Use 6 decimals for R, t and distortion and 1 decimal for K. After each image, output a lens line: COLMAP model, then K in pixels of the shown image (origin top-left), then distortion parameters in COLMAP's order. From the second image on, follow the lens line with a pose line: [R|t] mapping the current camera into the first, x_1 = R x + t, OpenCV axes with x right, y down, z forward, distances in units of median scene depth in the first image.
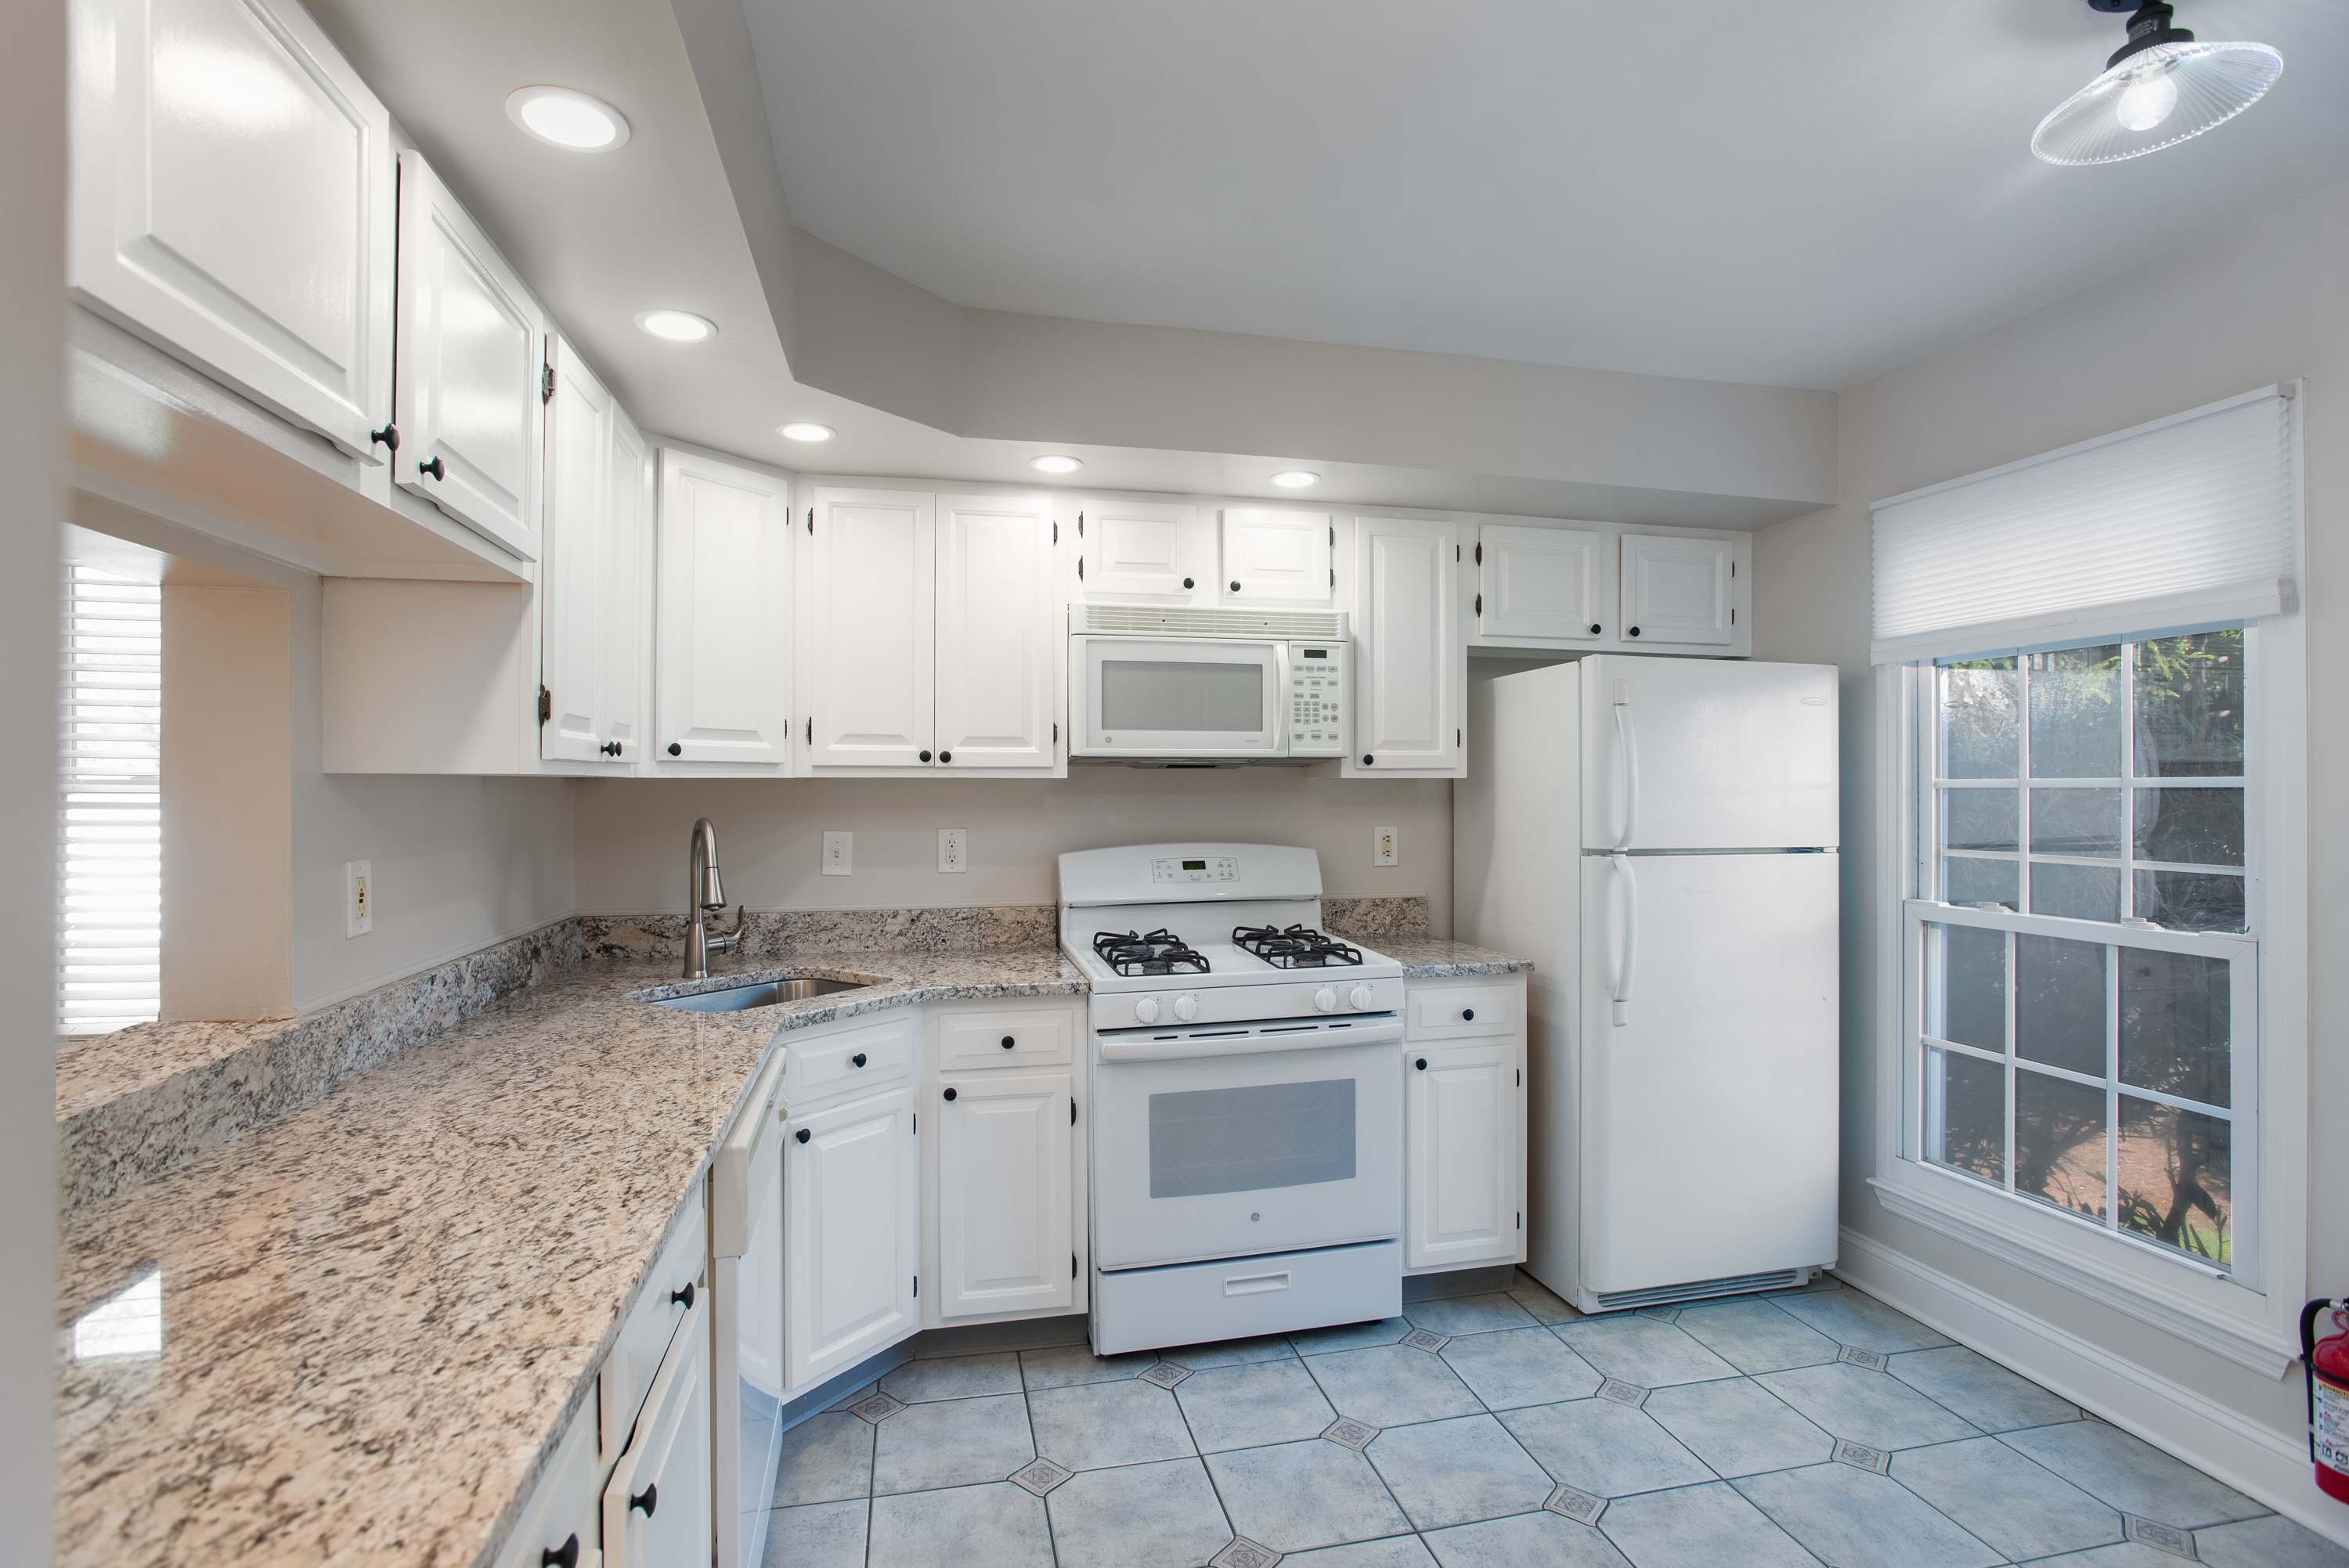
lens RADIAL K [[1194.0, 0, 1193.4], [0, 1194.0, 790.6], [0, 0, 1]] dist [-0.004910, 0.017004]
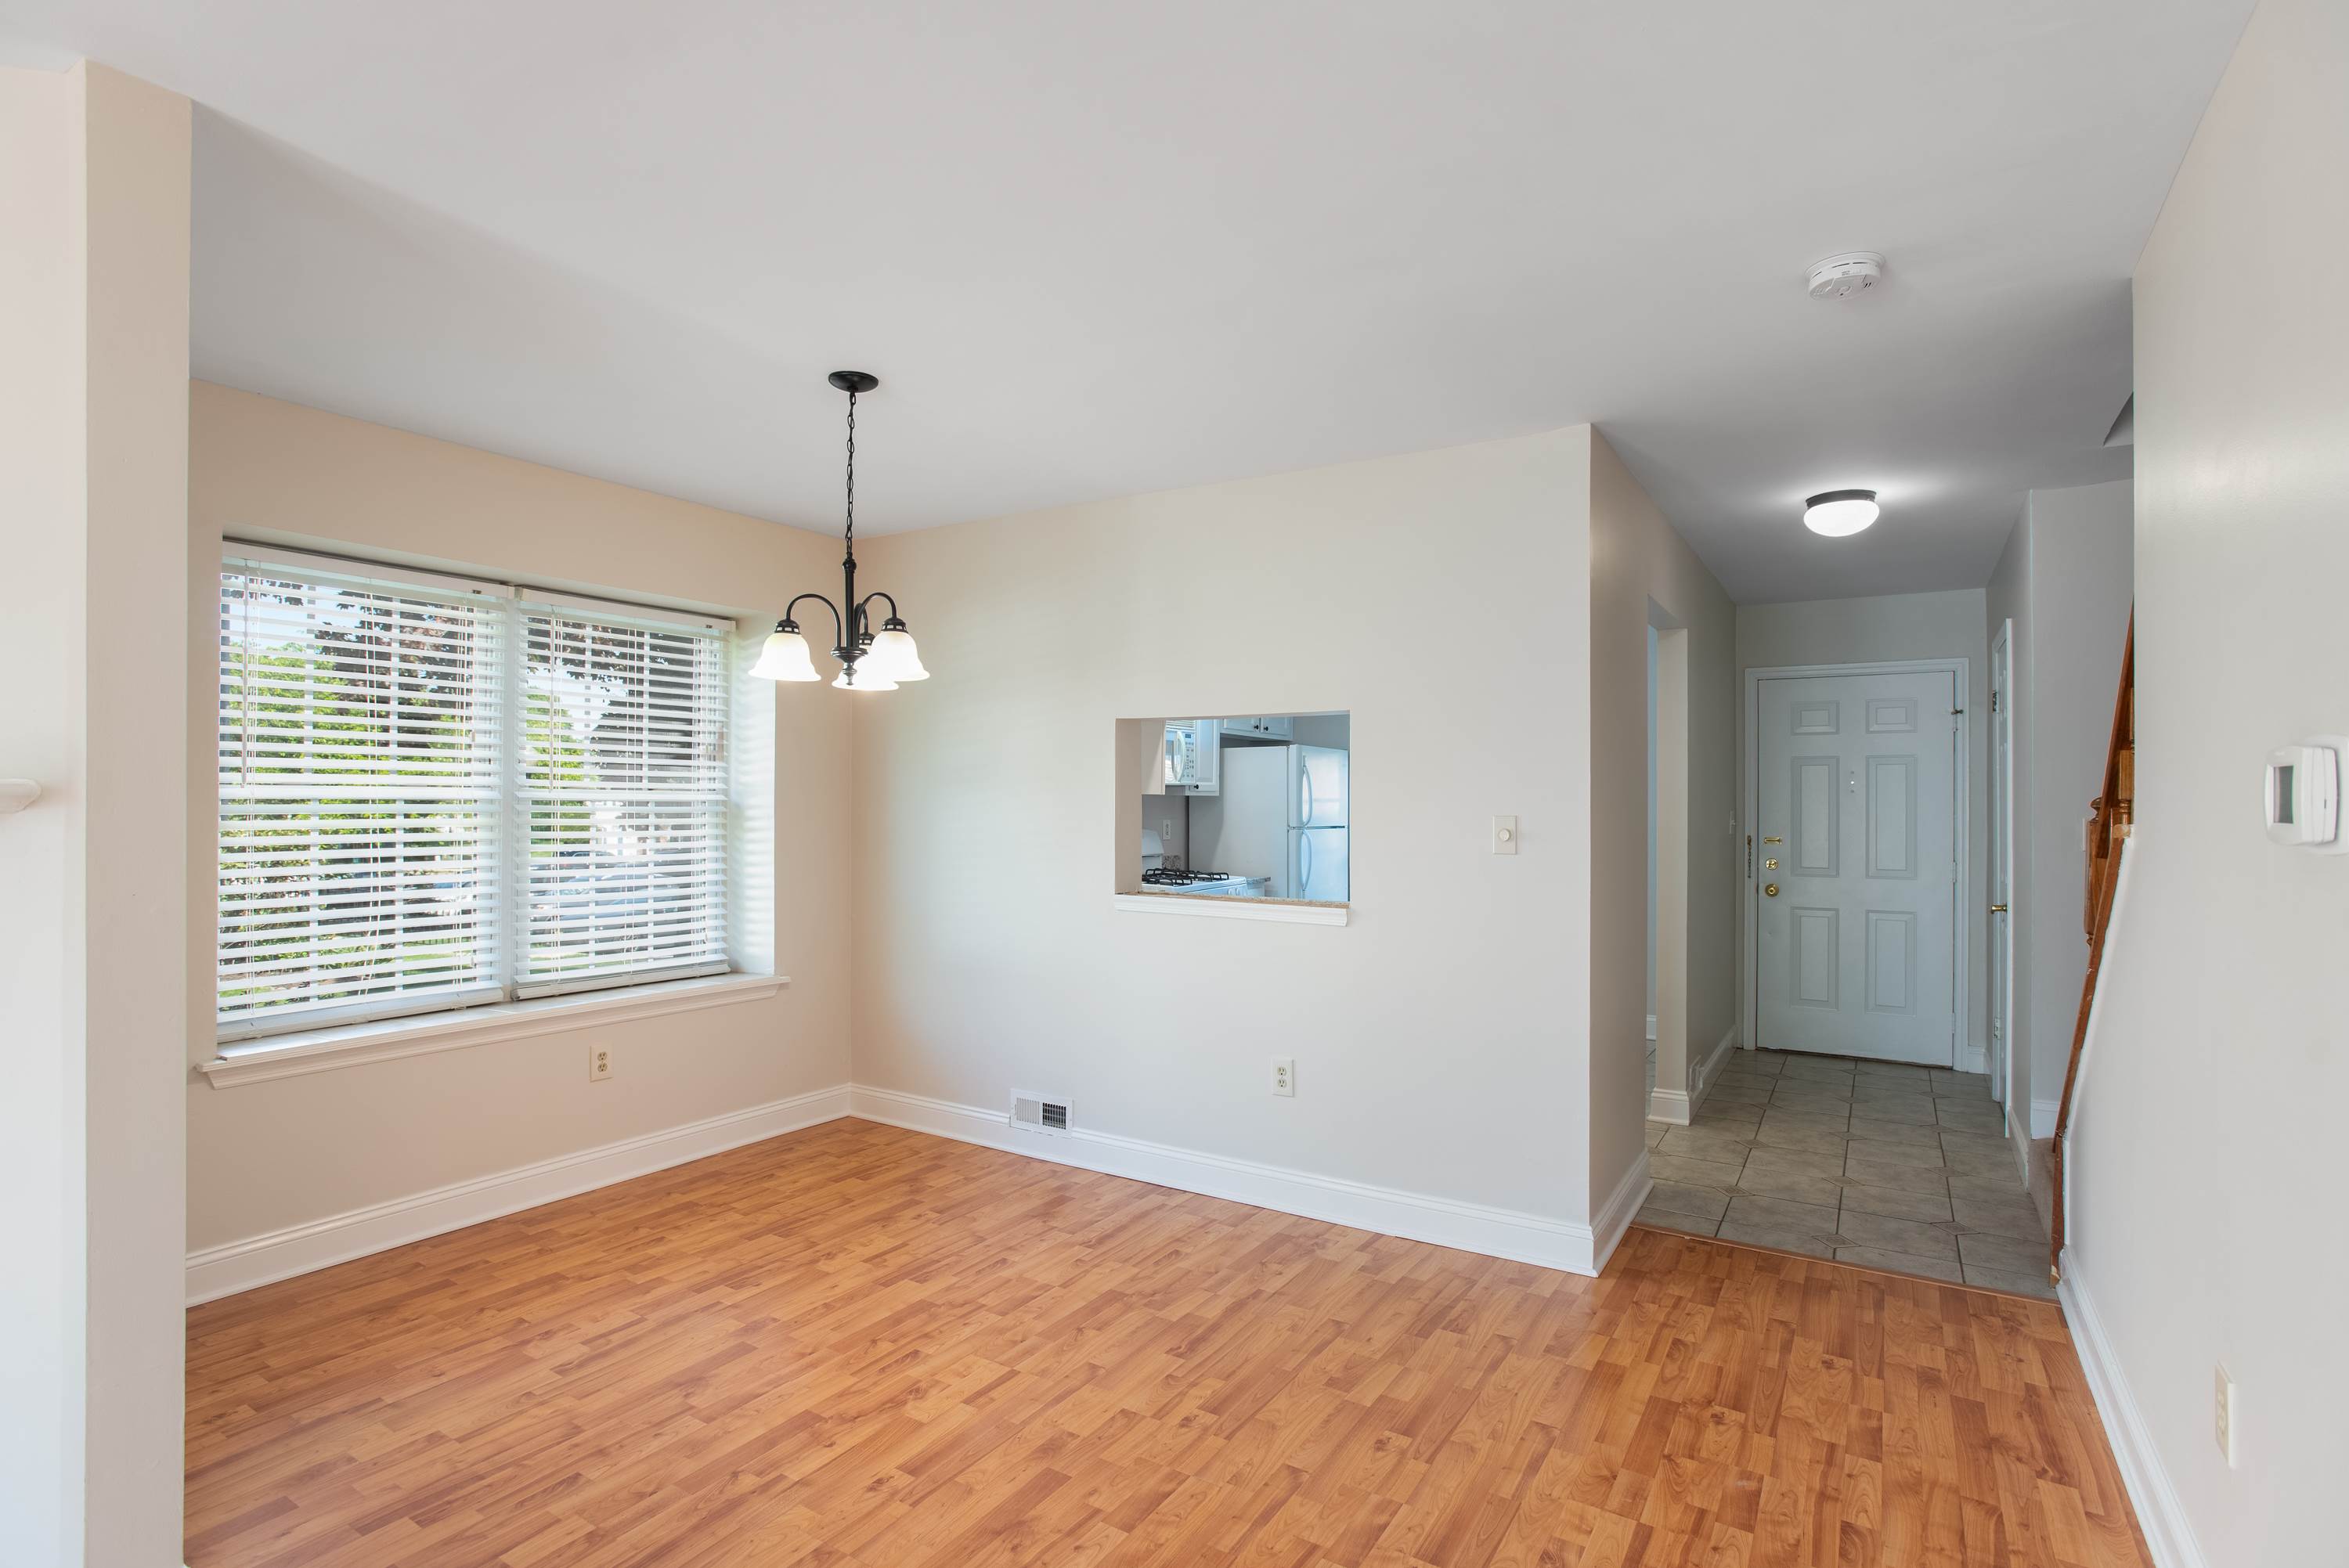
lens RADIAL K [[1194.0, 0, 1193.4], [0, 1194.0, 790.6], [0, 0, 1]] dist [-0.004910, 0.017004]
pose [[0.698753, 0.010257, 0.715289, -1.417941], [0.000679, 0.999887, -0.015001, 0.012676], [-0.715362, 0.010968, 0.698668, -0.489658]]
